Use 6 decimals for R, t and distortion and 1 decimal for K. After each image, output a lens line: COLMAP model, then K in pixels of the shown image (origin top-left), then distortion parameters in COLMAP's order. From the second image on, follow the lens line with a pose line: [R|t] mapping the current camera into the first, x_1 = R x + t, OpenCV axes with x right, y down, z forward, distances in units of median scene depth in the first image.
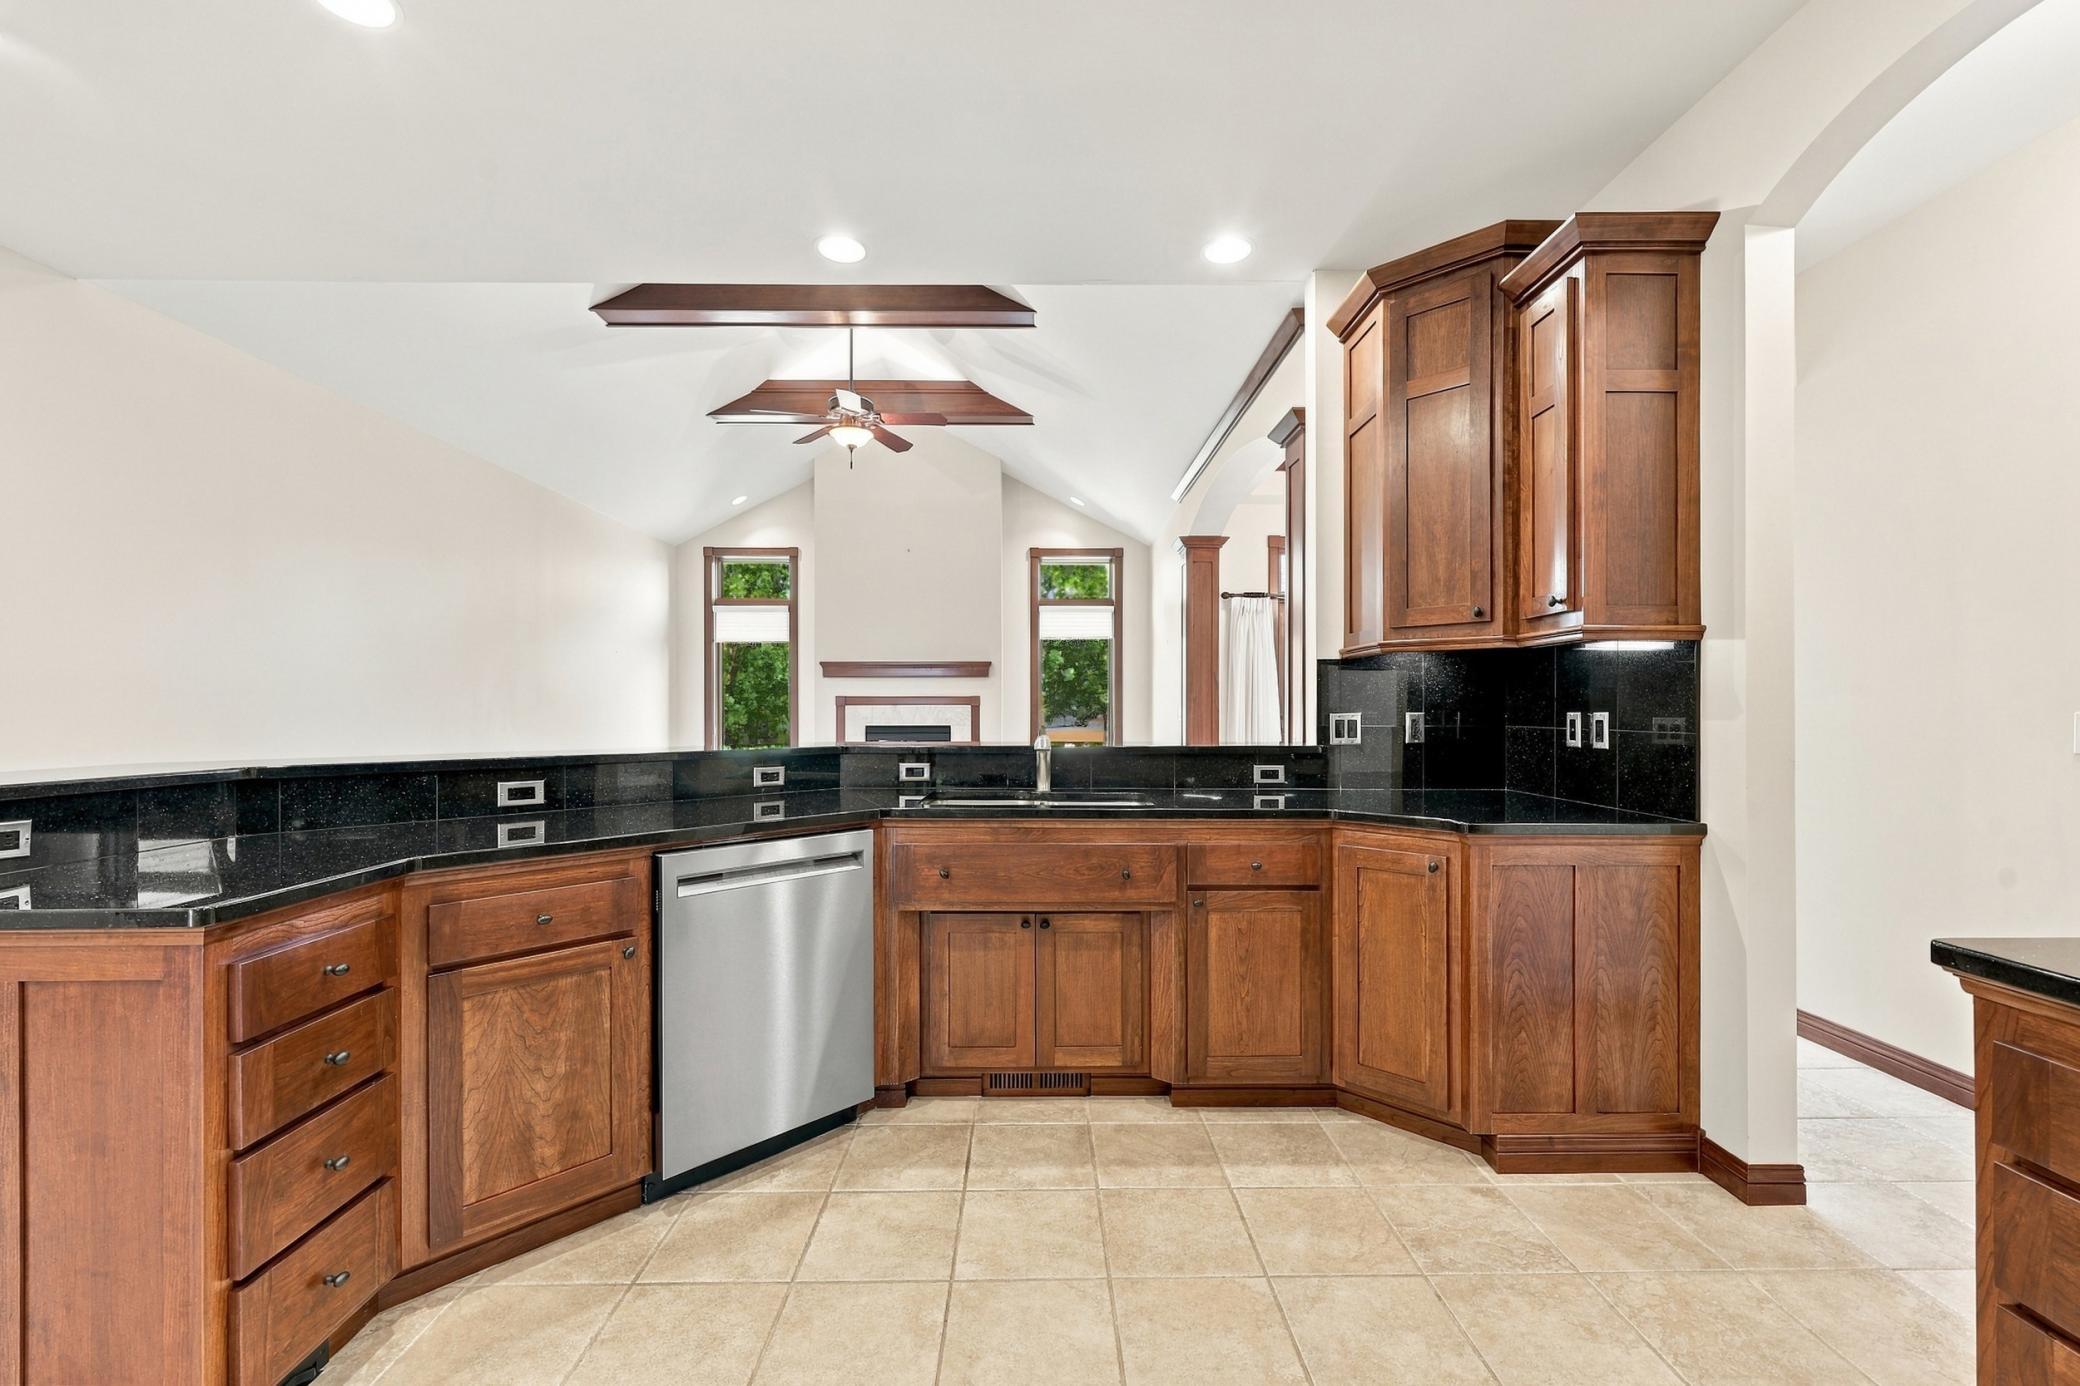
lens RADIAL K [[857.0, 0, 1046.9], [0, 857.0, 706.6], [0, 0, 1]] dist [0.003280, 0.000349]
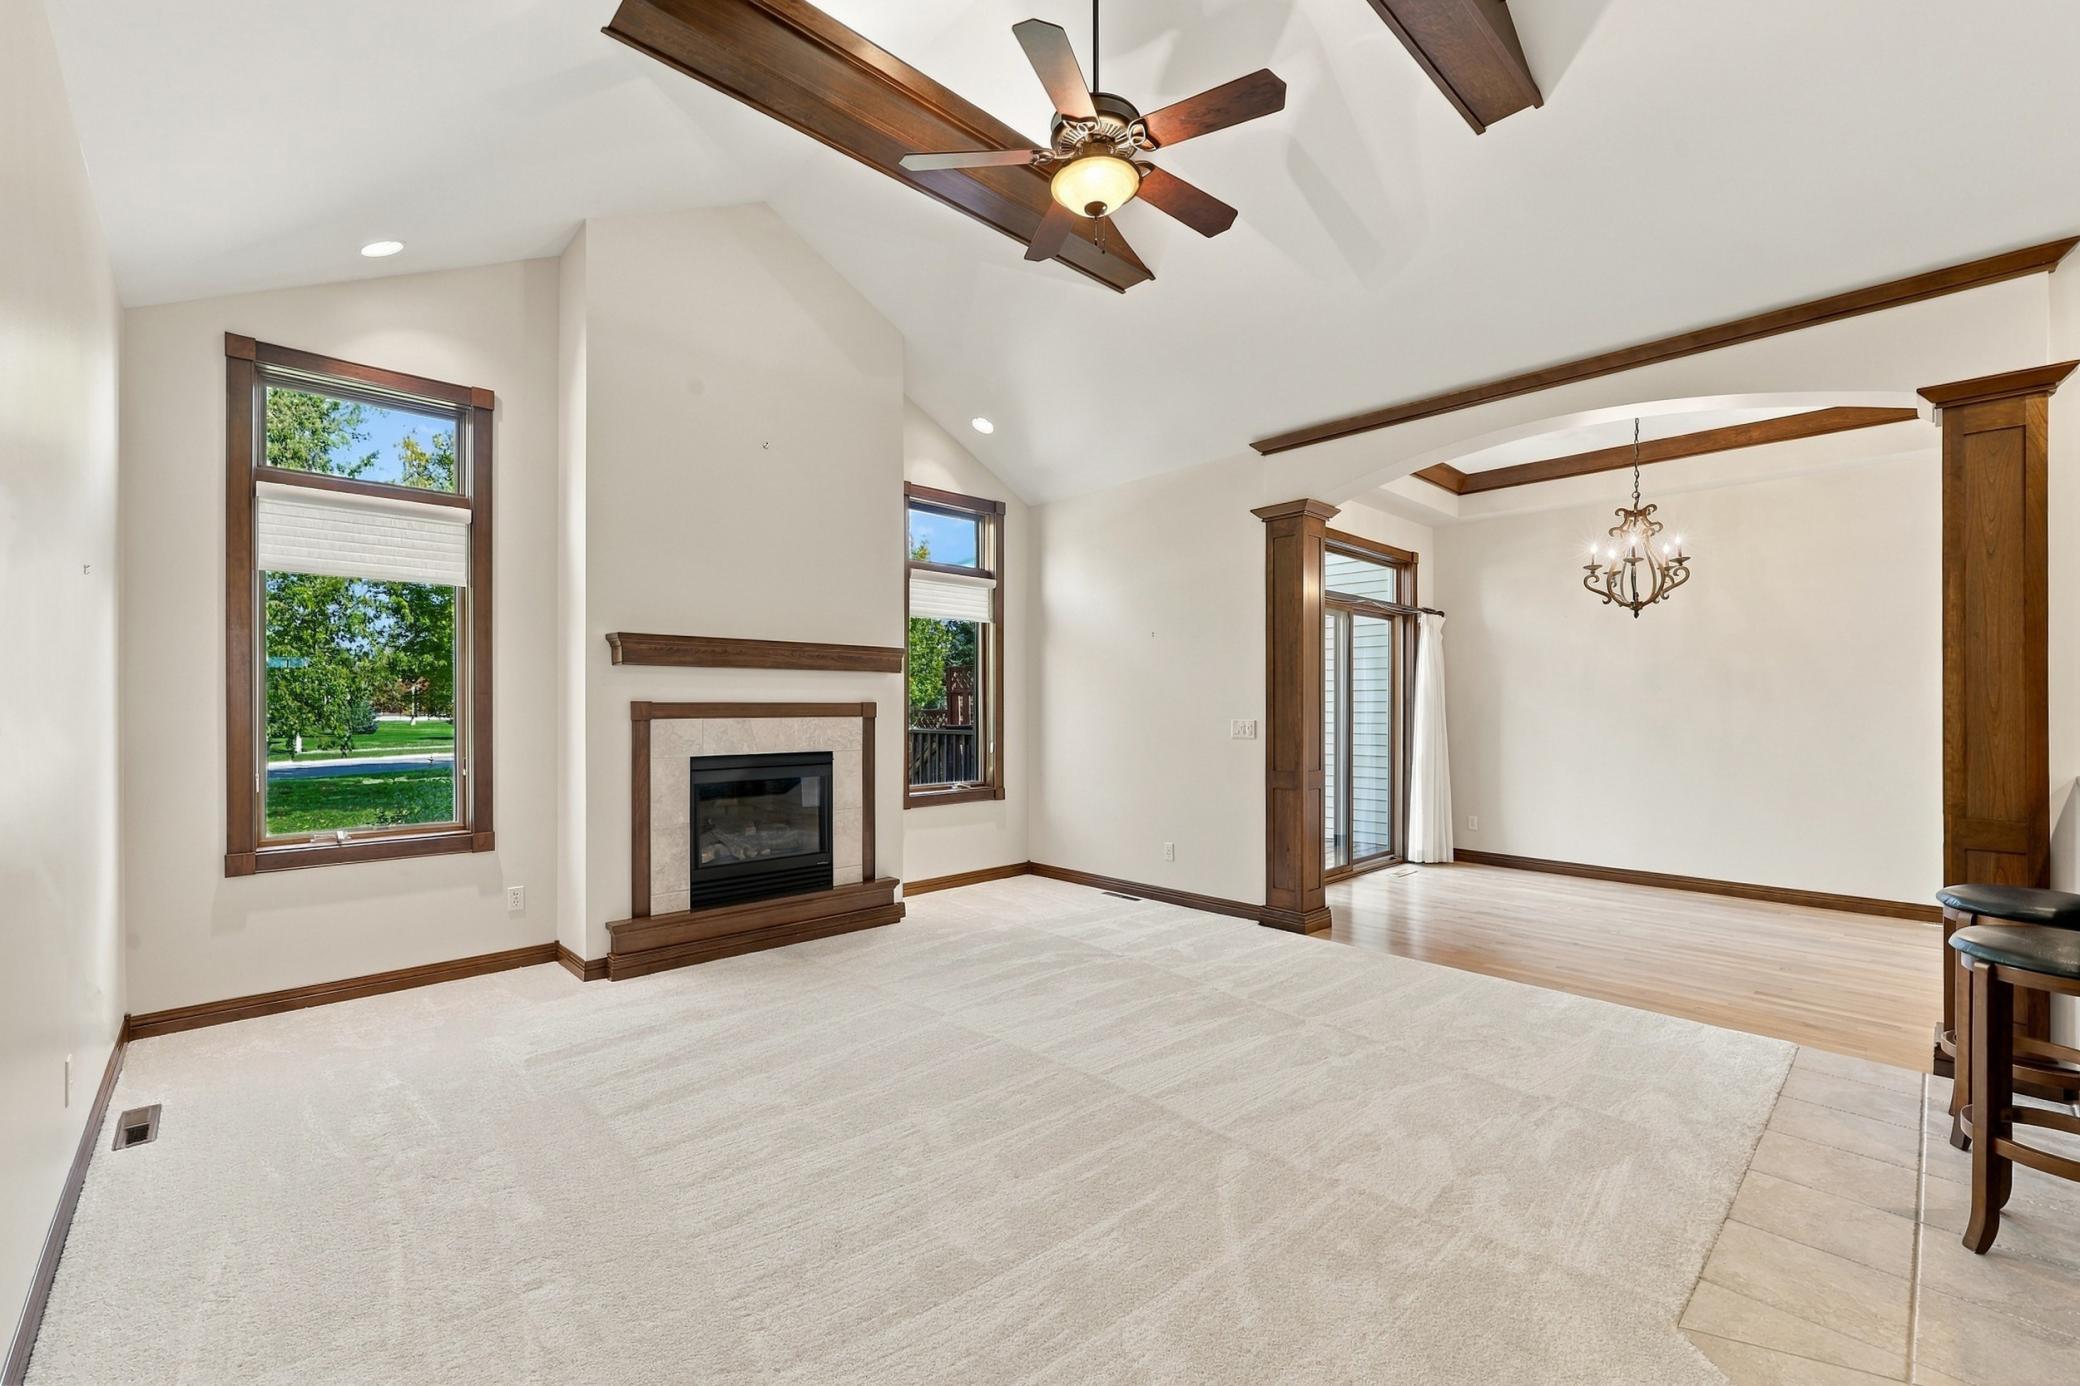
lens RADIAL K [[857.0, 0, 1046.9], [0, 857.0, 706.6], [0, 0, 1]] dist [0.003280, 0.000349]
pose [[0.729881, 0.001444, 0.683573, -0.421615], [-0.002921, 0.999995, 0.001006, -0.010504], [-0.683568, -0.002730, 0.729881, 0.464542]]
